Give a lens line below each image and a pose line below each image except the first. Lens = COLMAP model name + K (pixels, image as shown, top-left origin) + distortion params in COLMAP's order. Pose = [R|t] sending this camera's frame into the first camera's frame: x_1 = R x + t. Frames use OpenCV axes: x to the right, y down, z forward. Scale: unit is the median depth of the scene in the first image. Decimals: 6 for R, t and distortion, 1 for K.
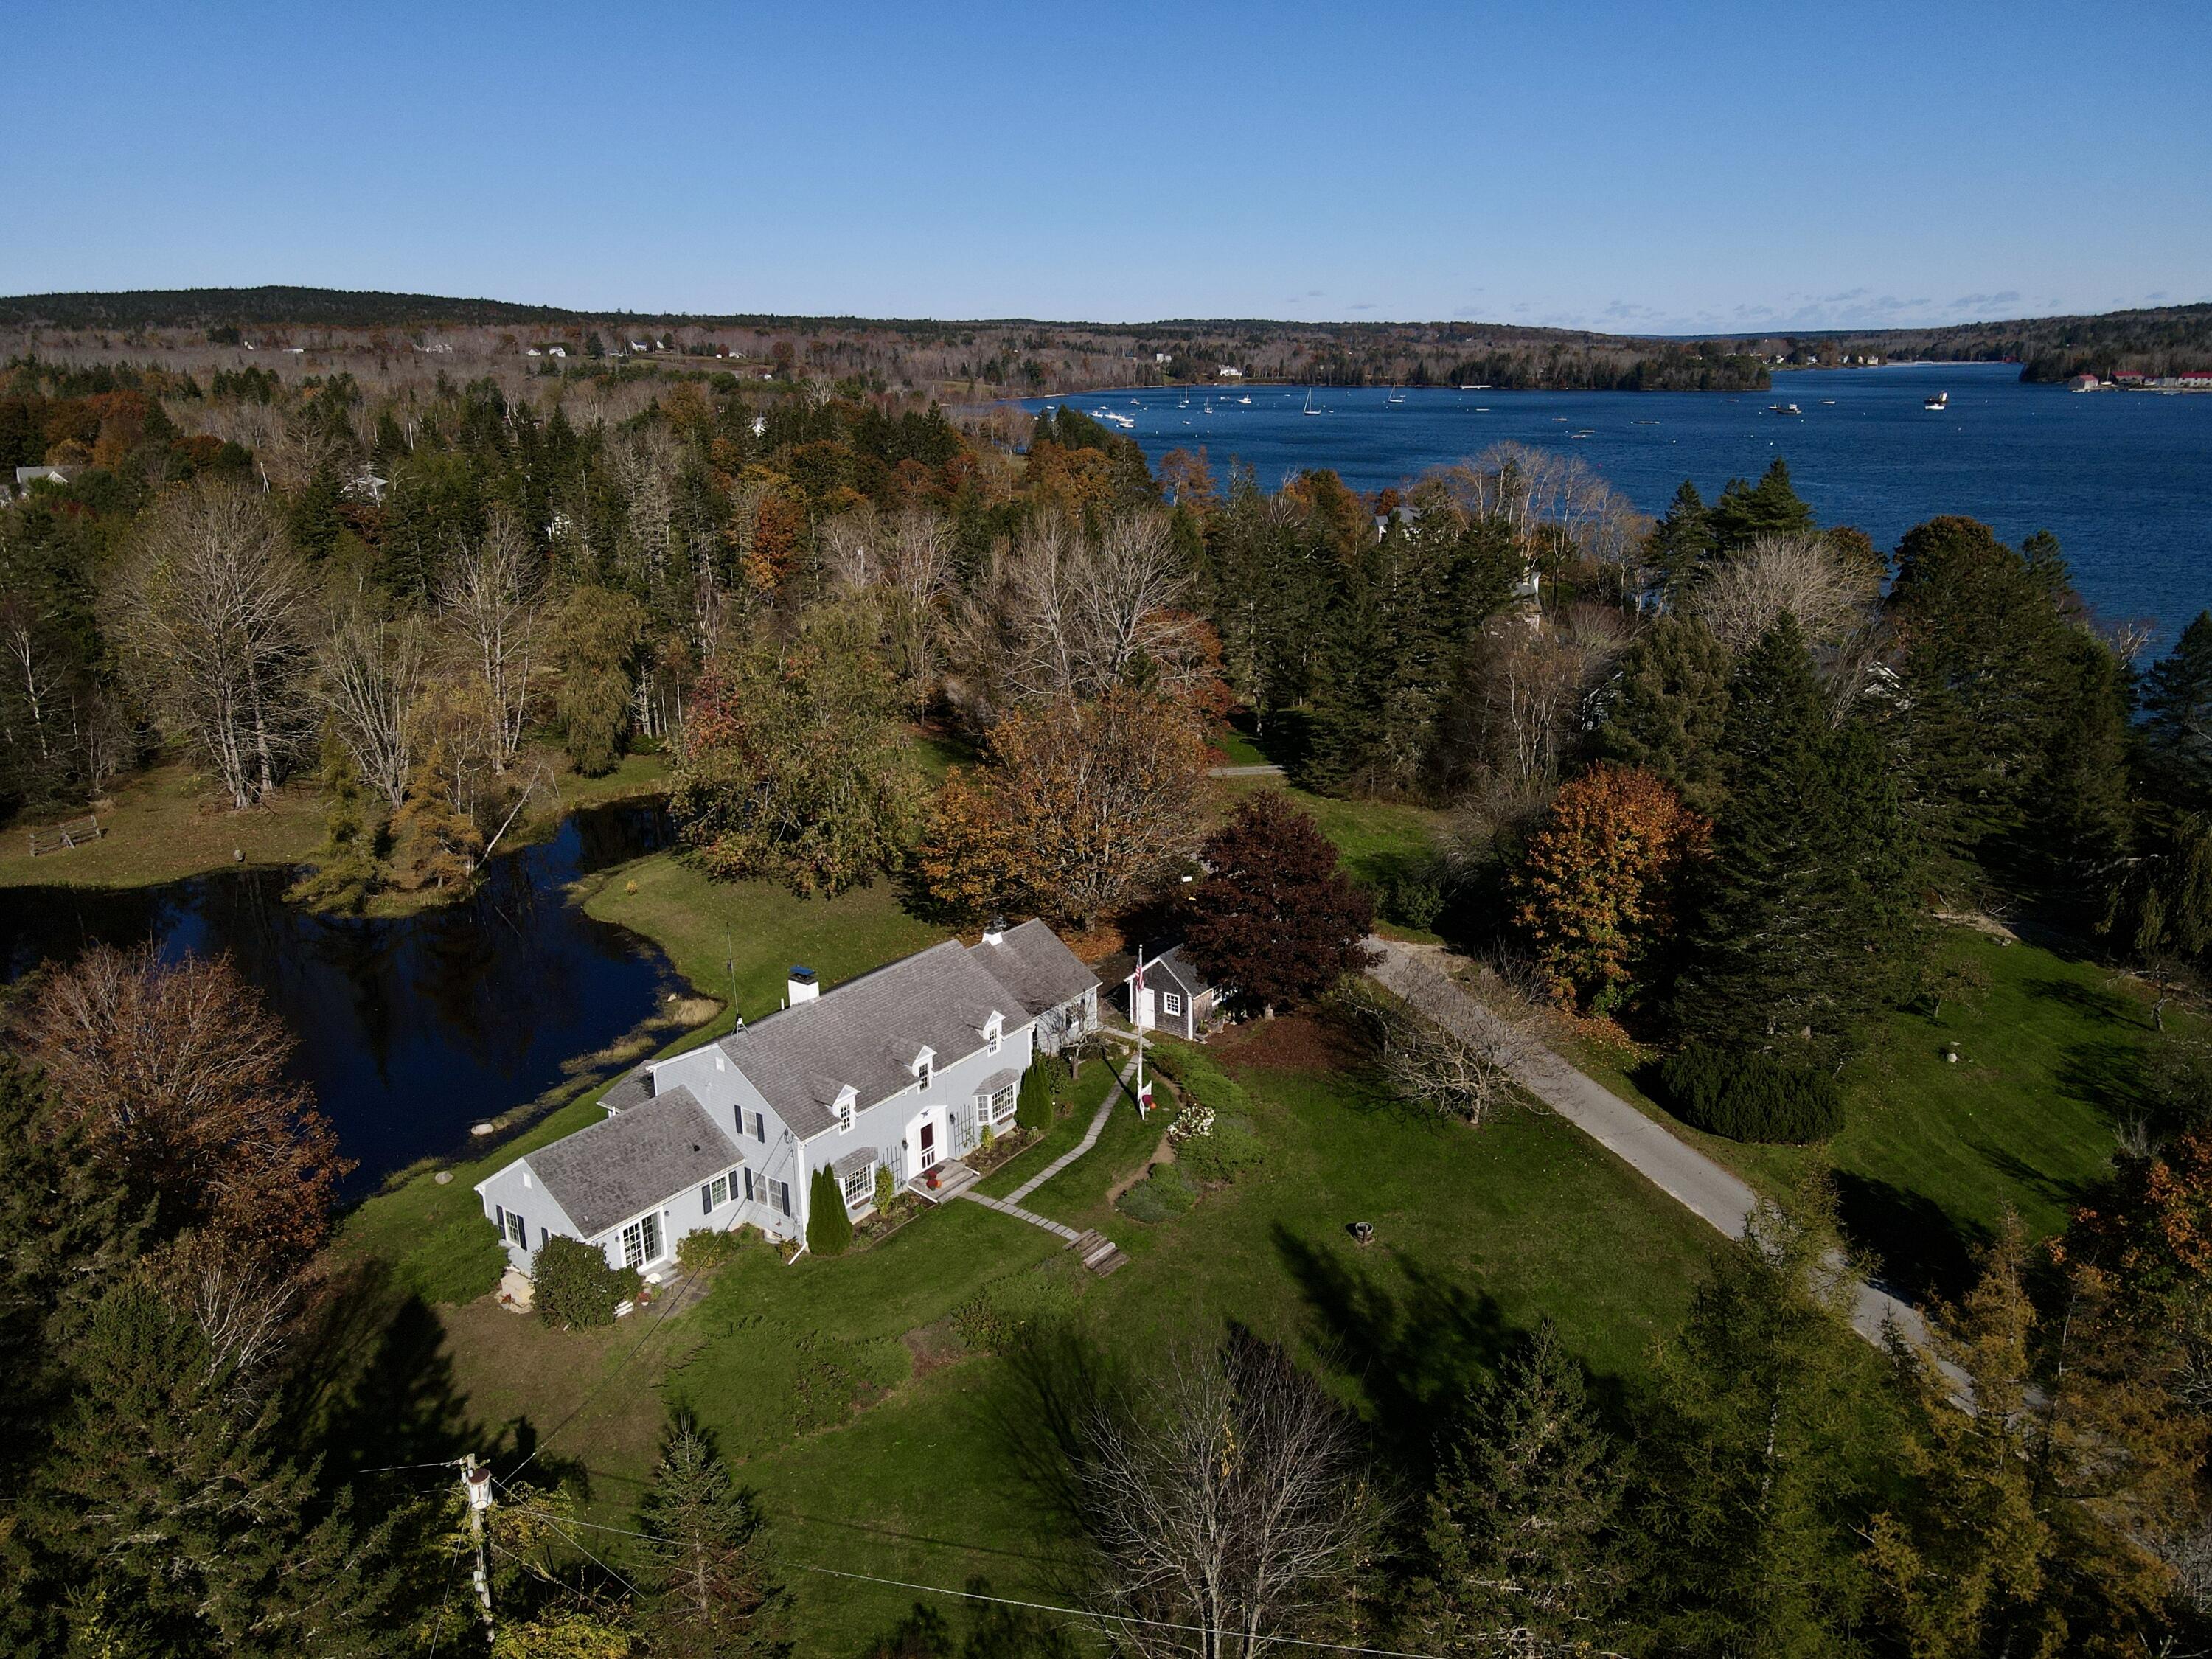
lens RADIAL K [[1607.2, 0, 1106.0], [0, 1607.2, 829.5], [0, 0, 1]] dist [0.010885, -0.000418]
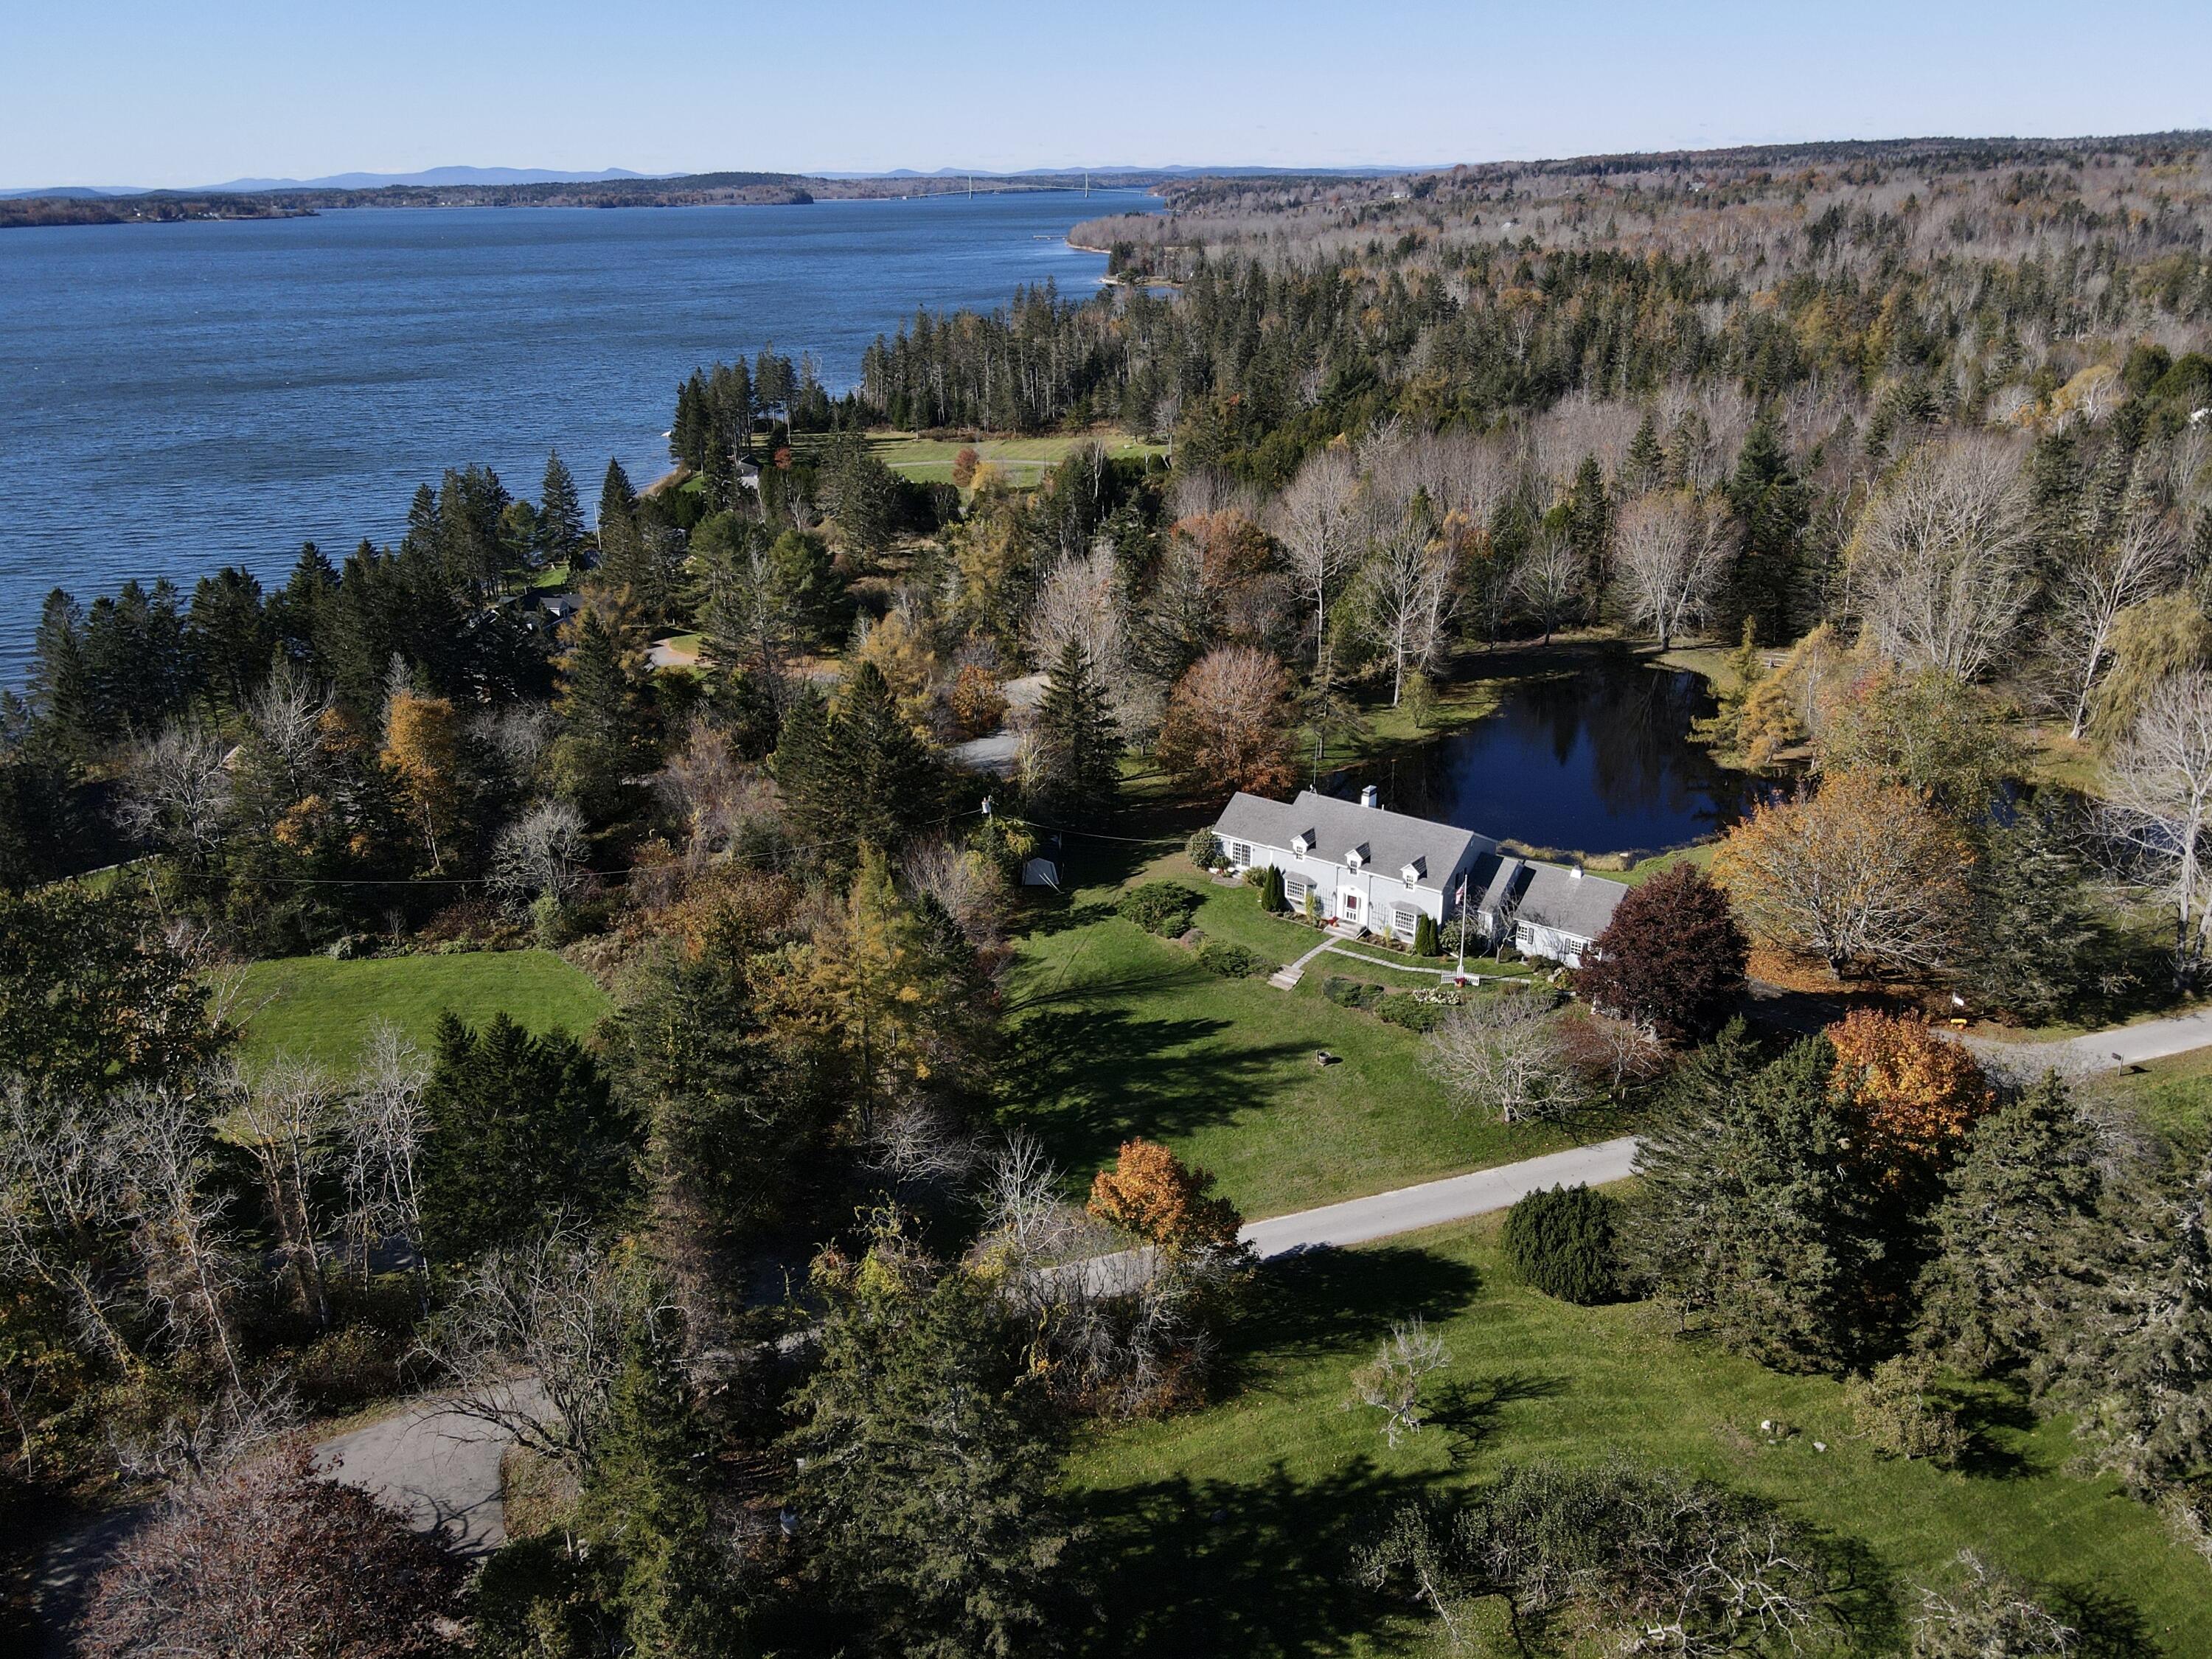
lens RADIAL K [[1607.2, 0, 1106.0], [0, 1607.2, 829.5], [0, 0, 1]] dist [0.010885, -0.000418]
pose [[-0.025843, 0.384383, -0.922812, 1.412536], [-0.276531, 0.884350, 0.376106, -0.439742], [0.960657, 0.264906, 0.083440, 0.564203]]
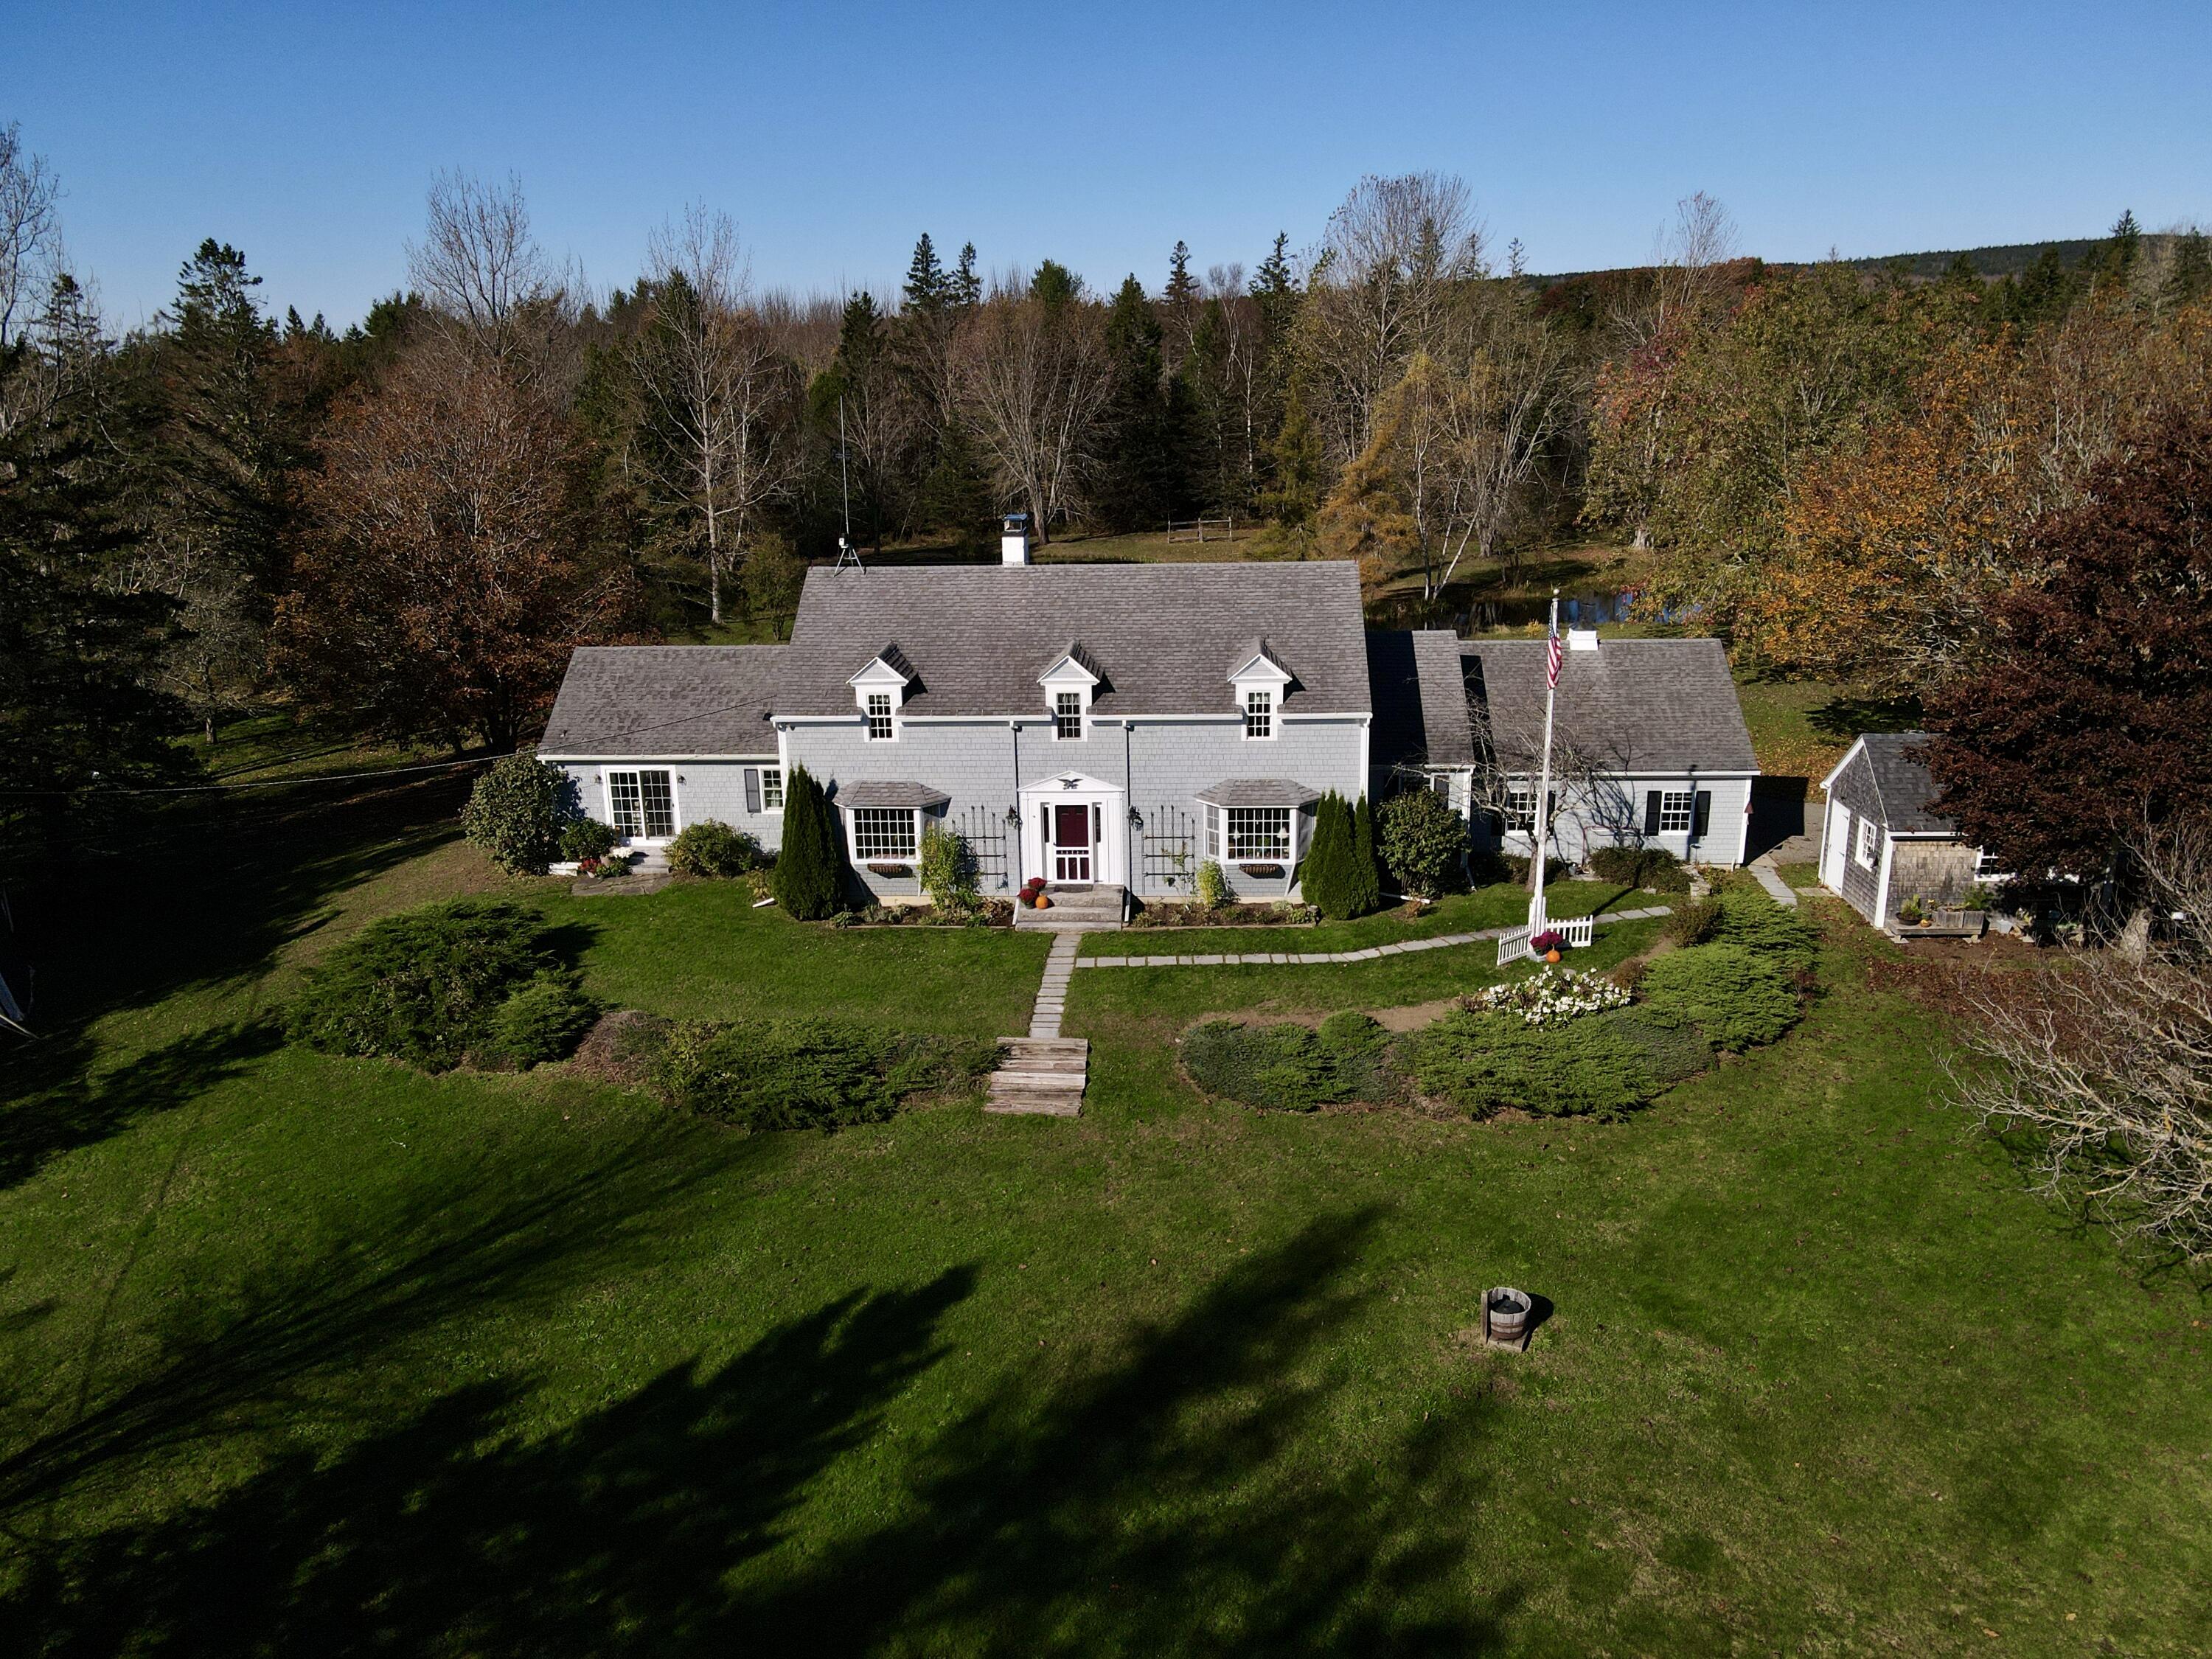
lens RADIAL K [[1607.2, 0, 1106.0], [0, 1607.2, 829.5], [0, 0, 1]] dist [0.010885, -0.000418]
pose [[0.542020, 0.240910, -0.805094, 0.347490], [-0.230539, 0.963900, 0.133222, 0.109251], [0.808125, 0.113396, 0.577992, 0.656846]]
